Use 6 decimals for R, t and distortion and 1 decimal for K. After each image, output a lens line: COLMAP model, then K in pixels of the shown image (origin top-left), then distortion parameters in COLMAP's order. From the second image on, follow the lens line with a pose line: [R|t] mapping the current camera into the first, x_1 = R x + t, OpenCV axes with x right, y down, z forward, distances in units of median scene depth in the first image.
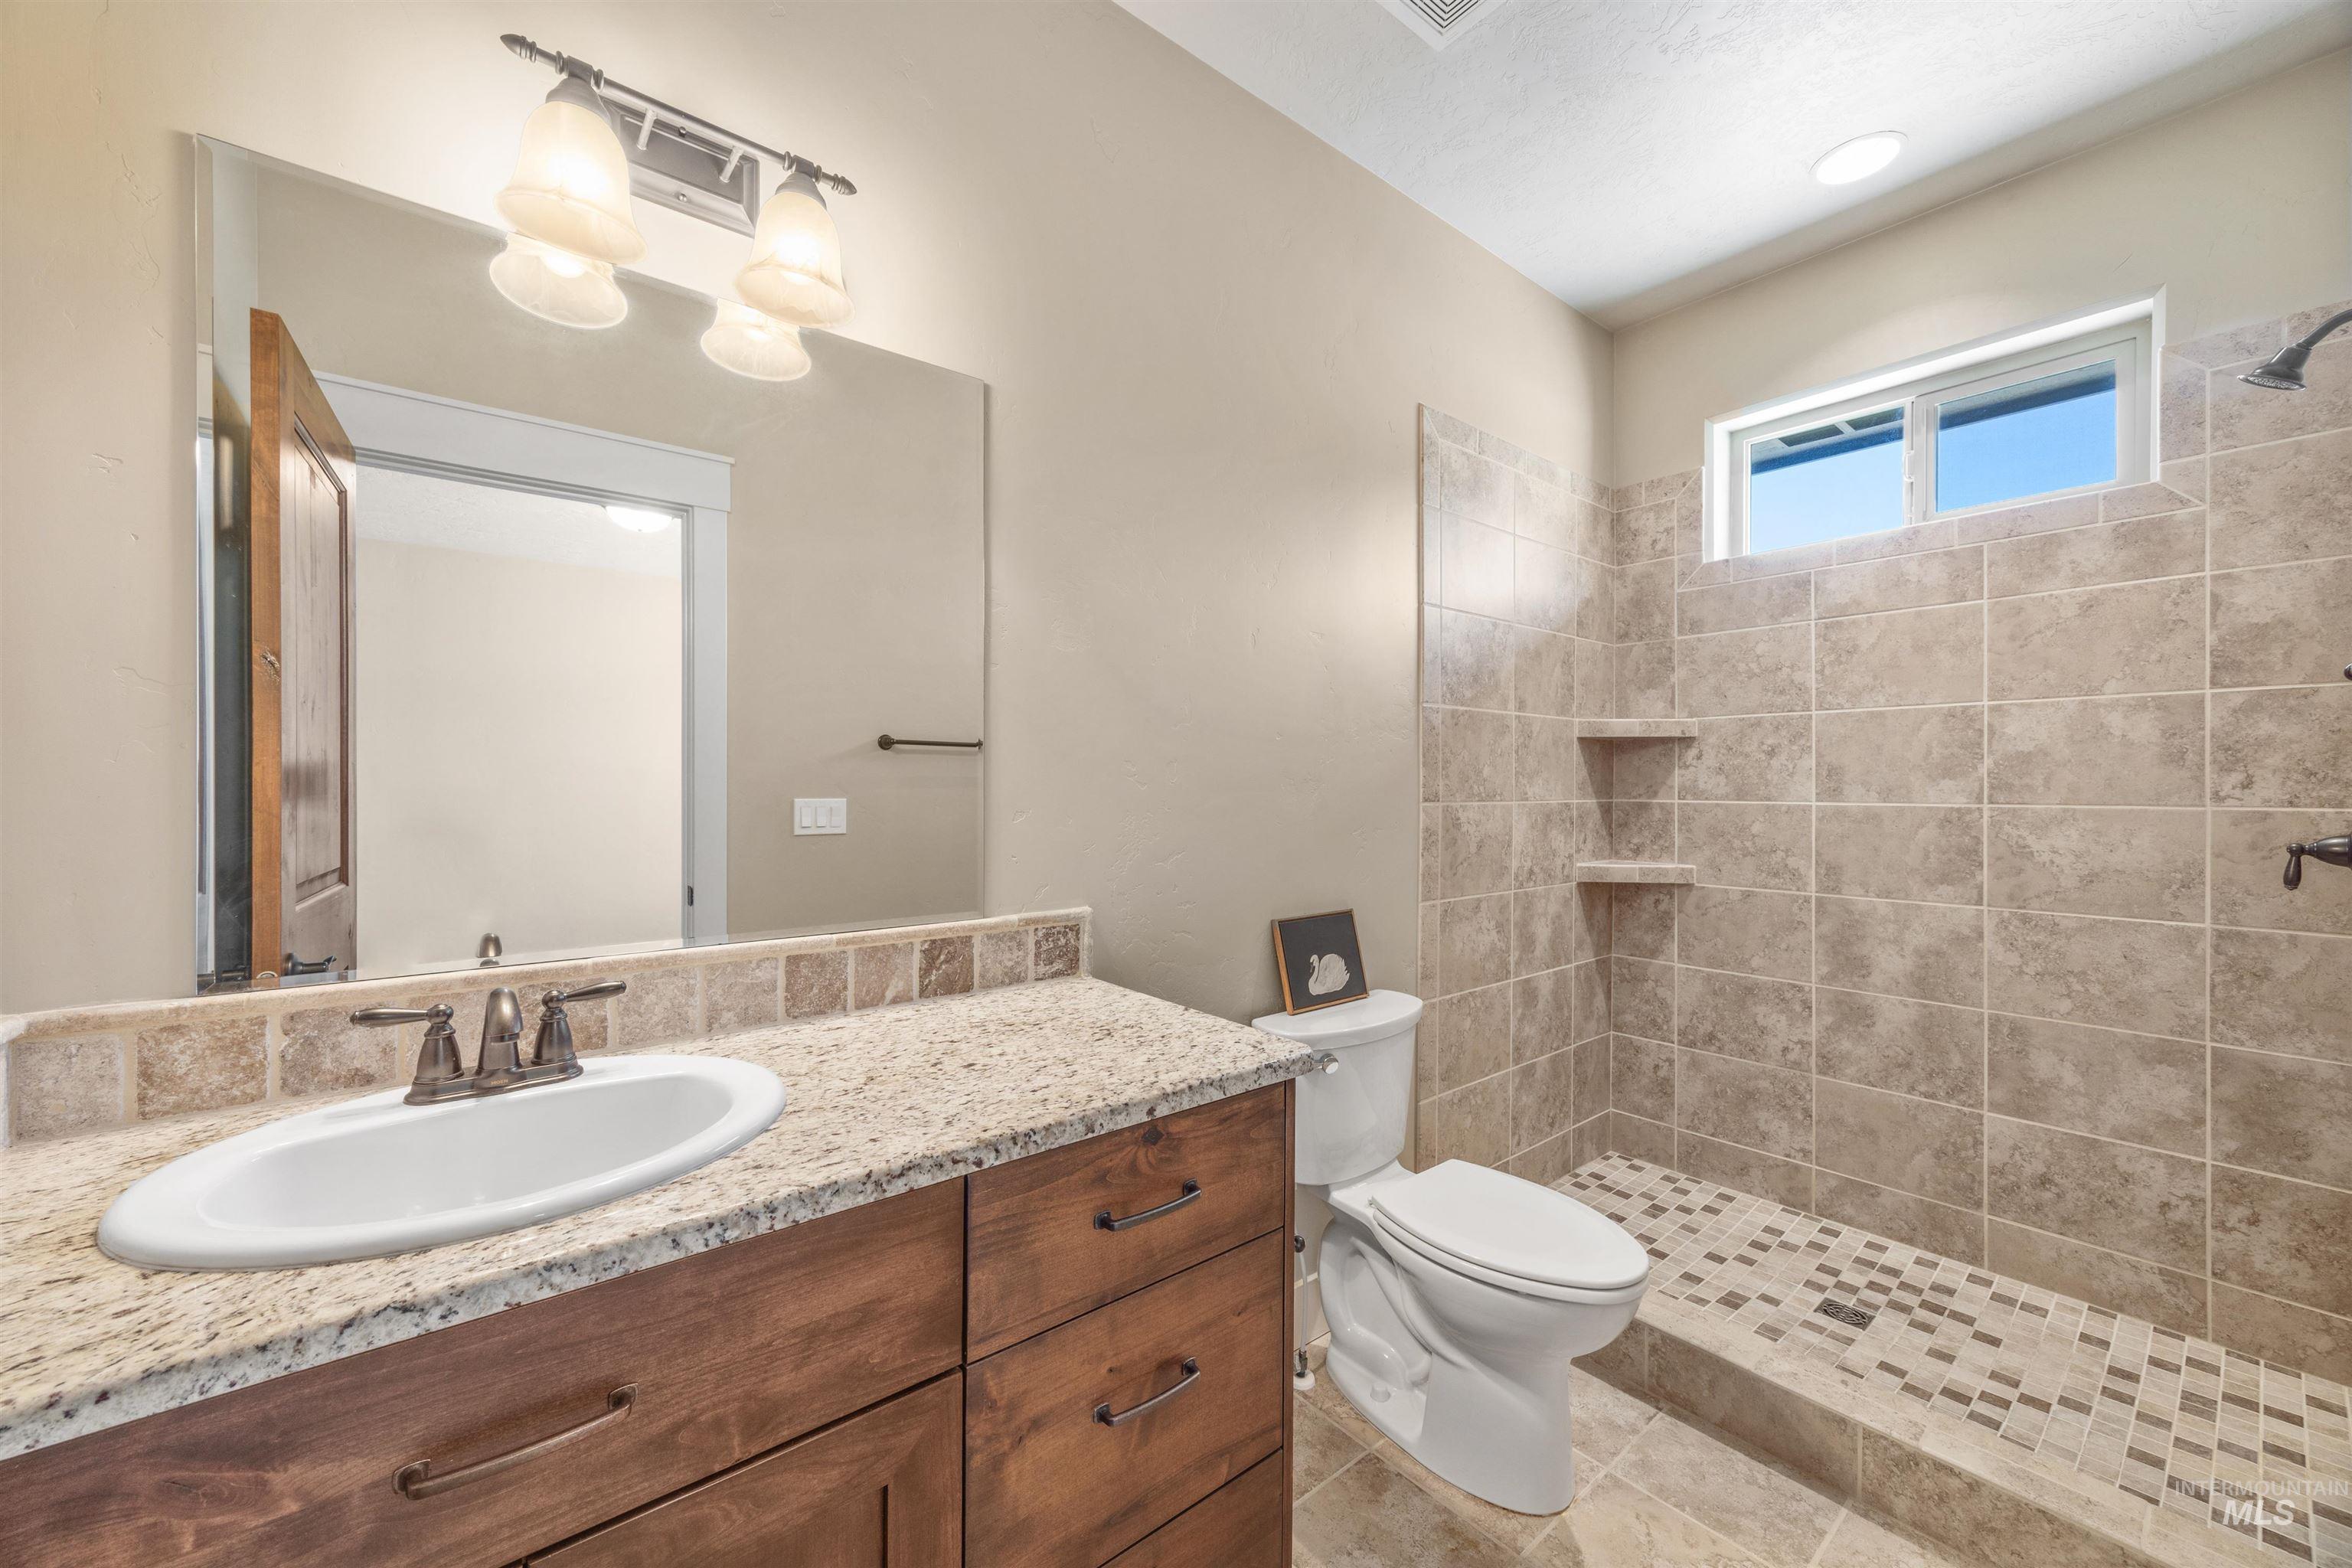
lens RADIAL K [[901.6, 0, 1189.1], [0, 901.6, 789.8], [0, 0, 1]] dist [-0.000565, 0.000653]
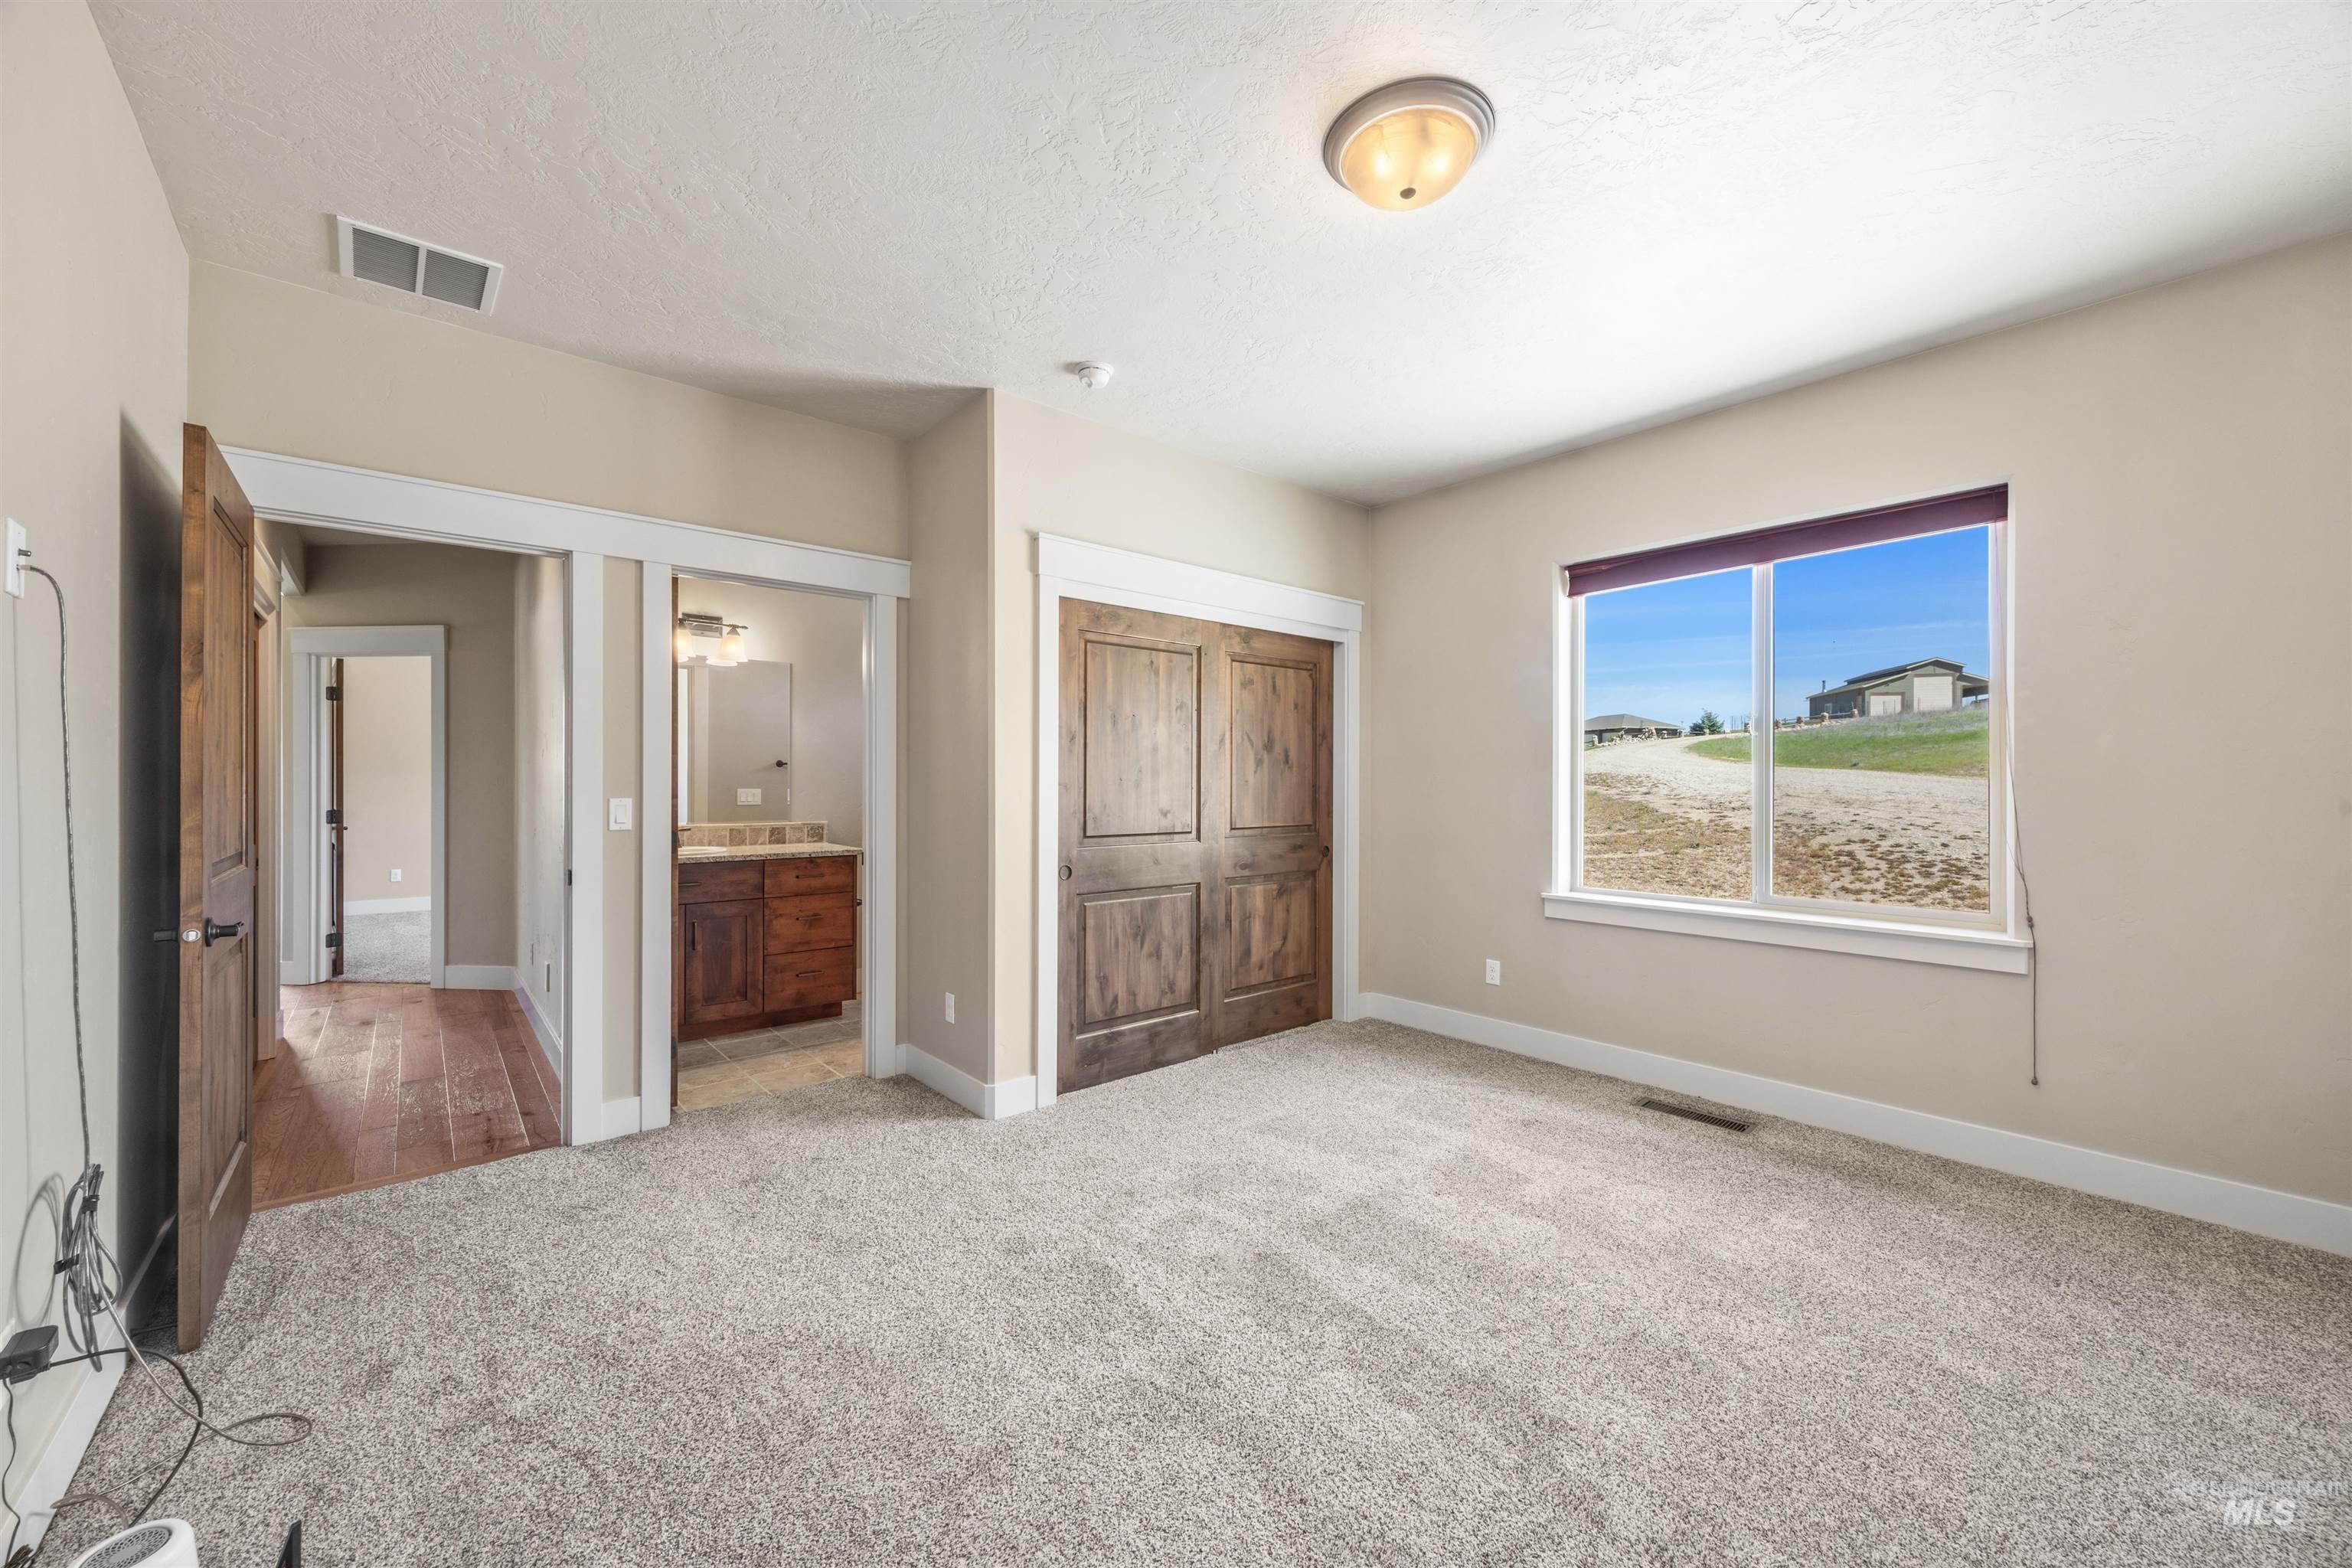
lens RADIAL K [[901.6, 0, 1182.5], [0, 901.6, 789.3], [0, 0, 1]] dist [-0.000565, 0.000653]
pose [[0.999601, 0.000789, 0.028248, 1.637614], [-0.000810, 0.999999, 0.000726, 0.022179], [-0.028248, -0.000748, 0.999601, -3.448344]]
